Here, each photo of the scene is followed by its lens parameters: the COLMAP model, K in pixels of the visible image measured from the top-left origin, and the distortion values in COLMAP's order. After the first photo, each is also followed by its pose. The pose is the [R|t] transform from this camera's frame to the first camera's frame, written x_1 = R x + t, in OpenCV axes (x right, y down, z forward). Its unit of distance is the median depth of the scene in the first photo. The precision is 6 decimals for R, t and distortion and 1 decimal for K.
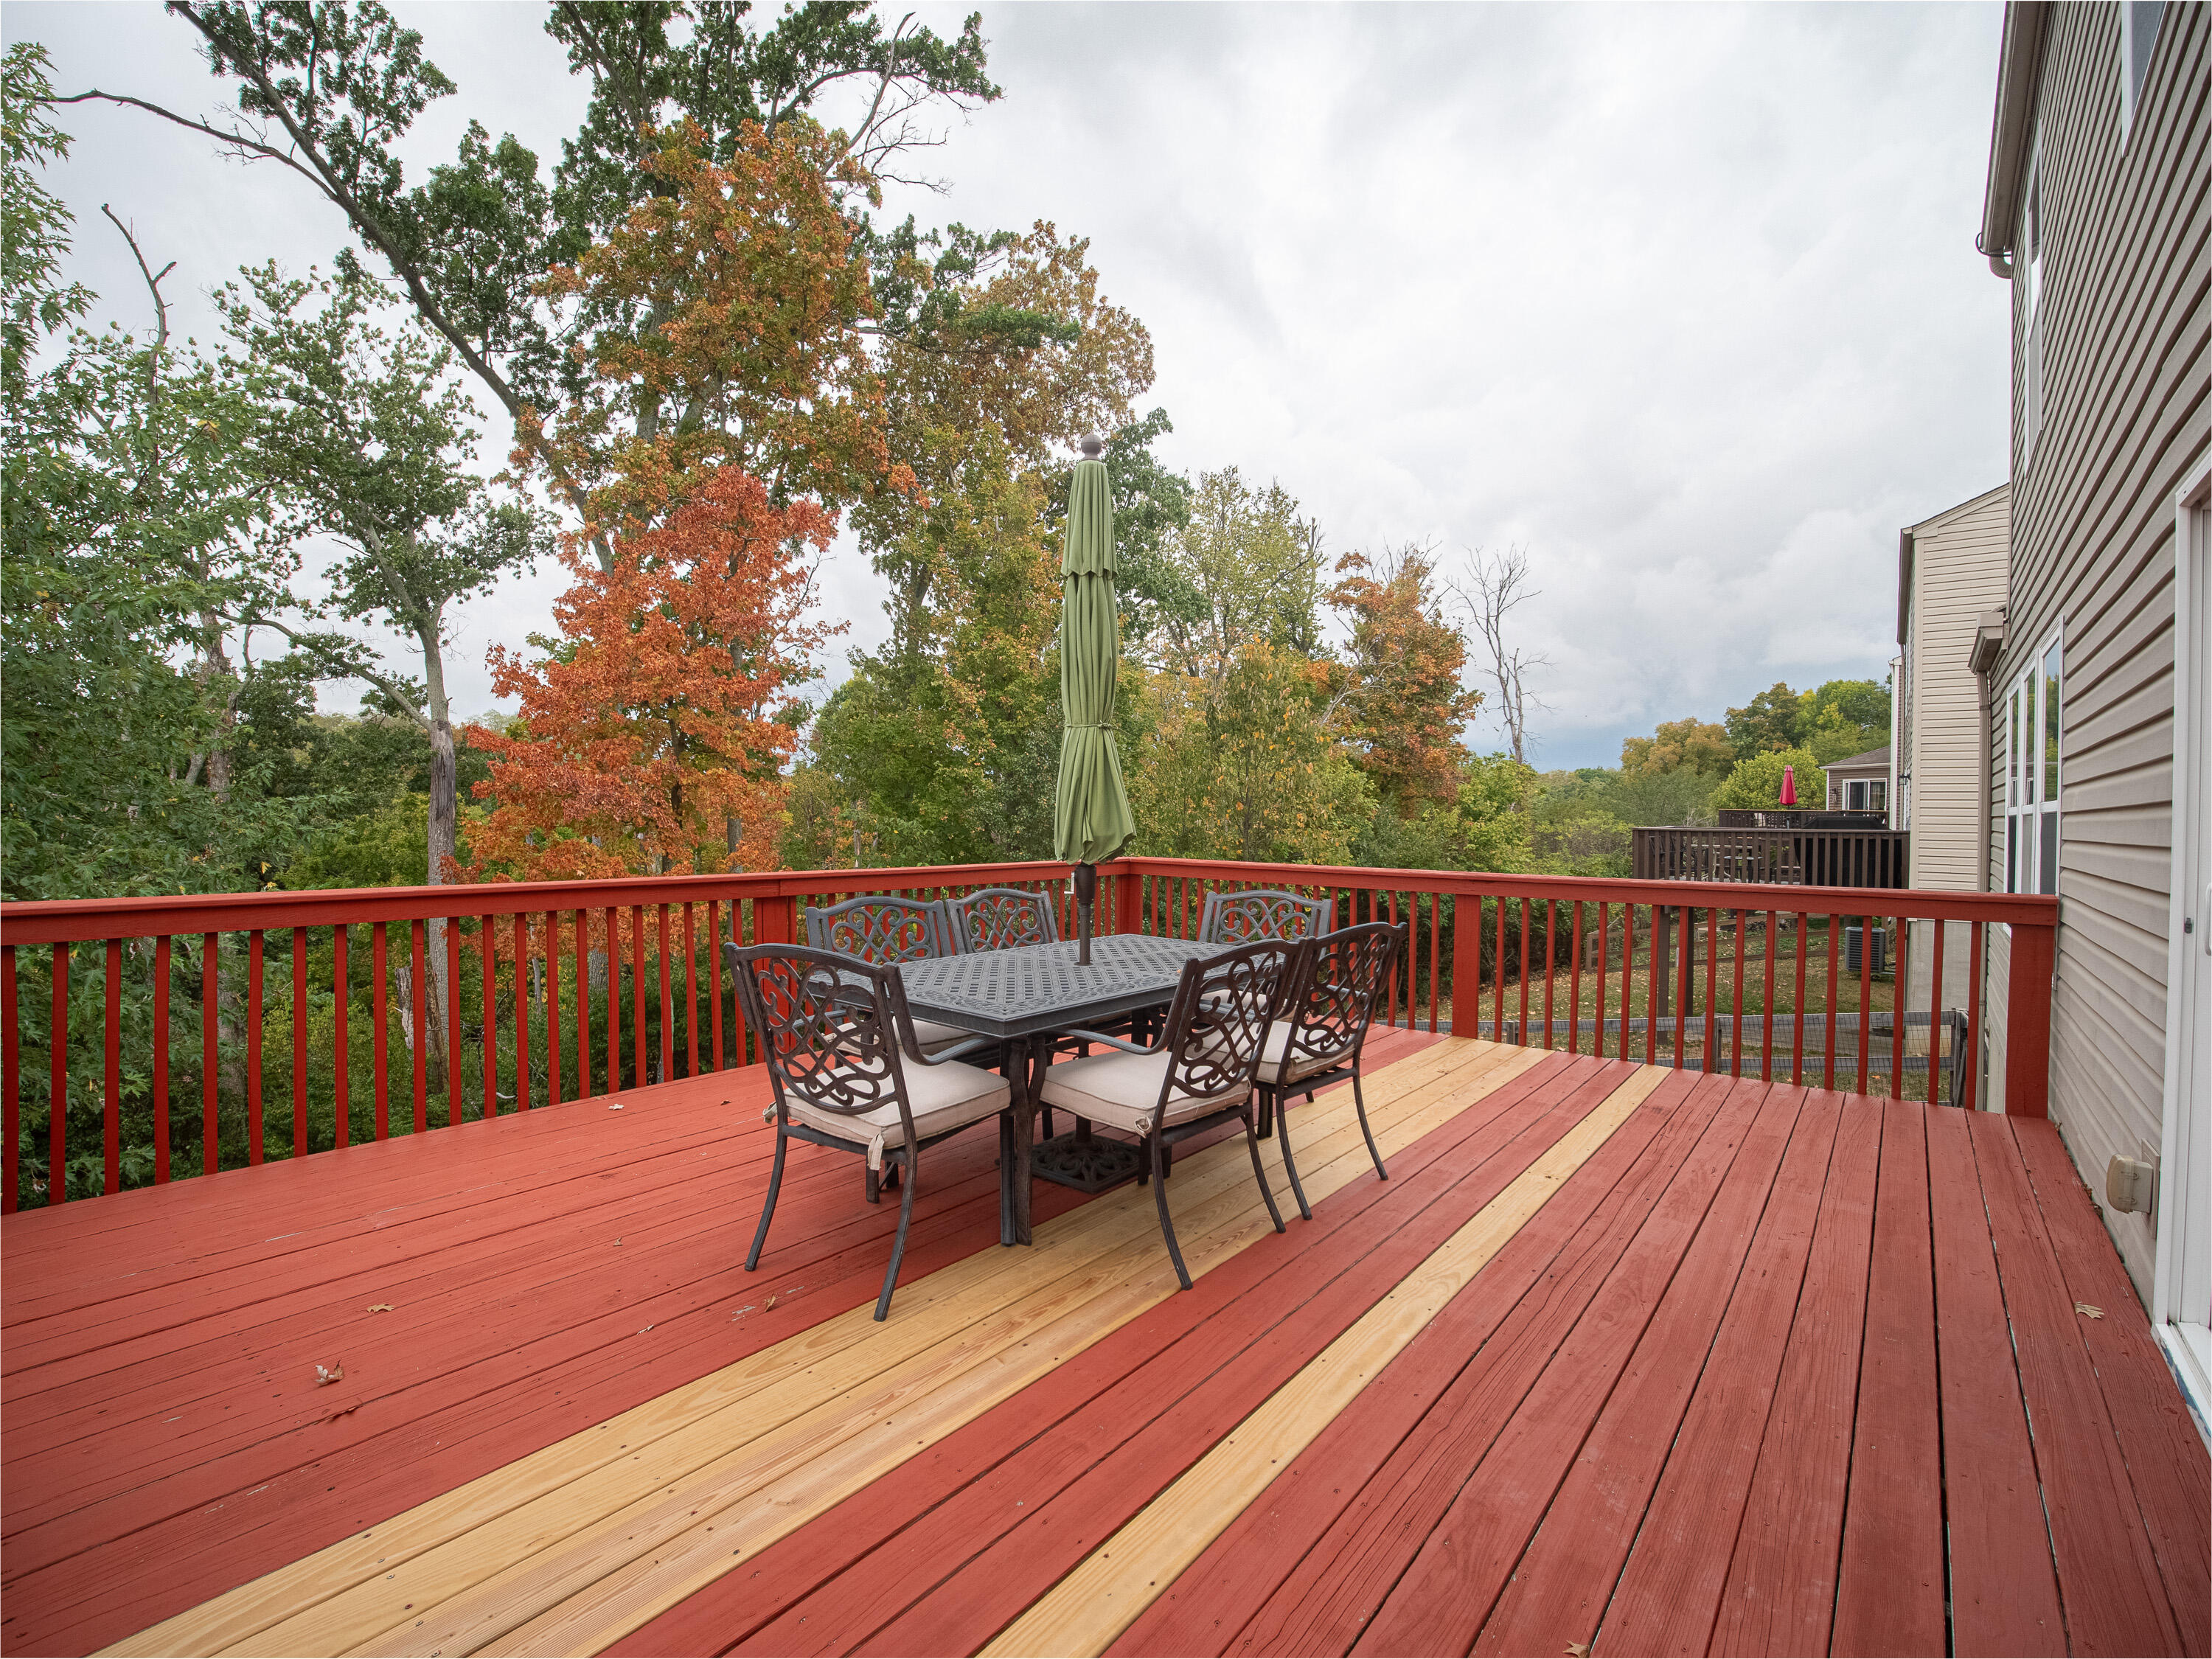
lens RADIAL K [[1004.9, 0, 1097.0], [0, 1004.9, 840.7], [0, 0, 1]] dist [-0.021459, 0.000735]
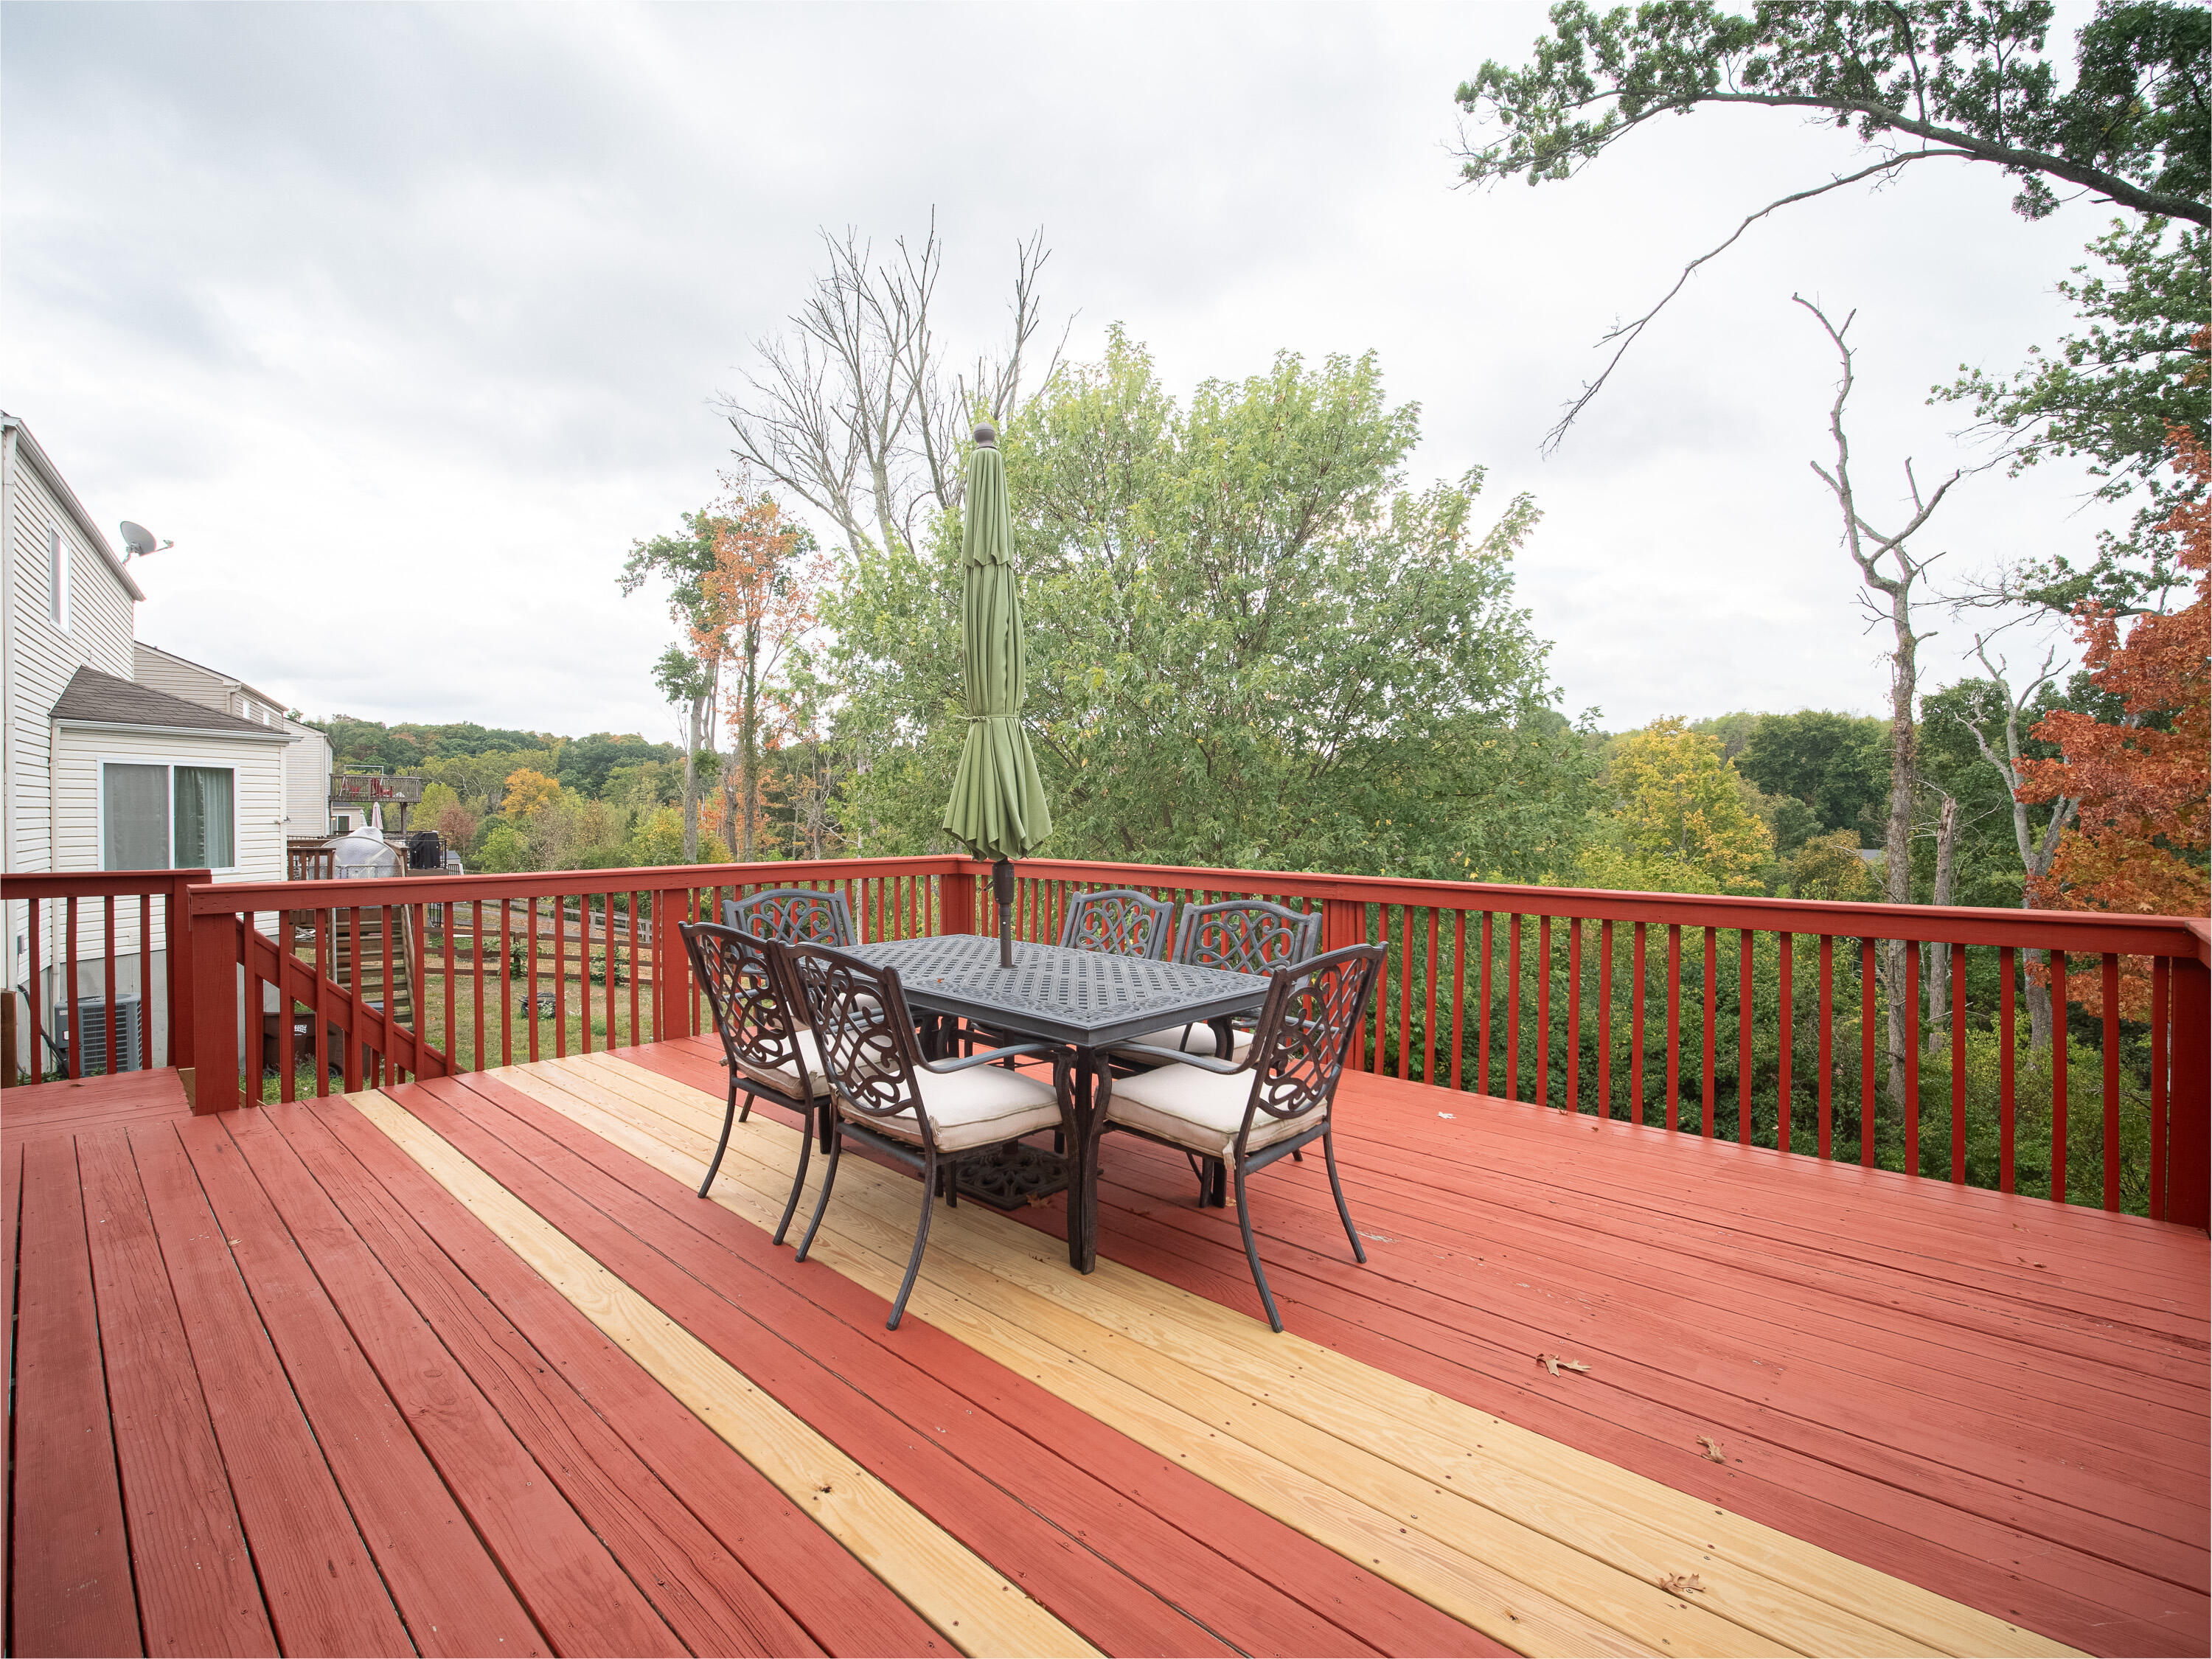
lens RADIAL K [[1004.9, 0, 1106.2], [0, 1004.9, 820.7], [0, 0, 1]] dist [-0.021459, 0.000735]
pose [[-0.060303, -0.004953, -0.998168, 0.879509], [-0.027931, 0.999604, -0.003273, -0.017998], [0.997789, 0.027683, -0.060417, 1.061060]]
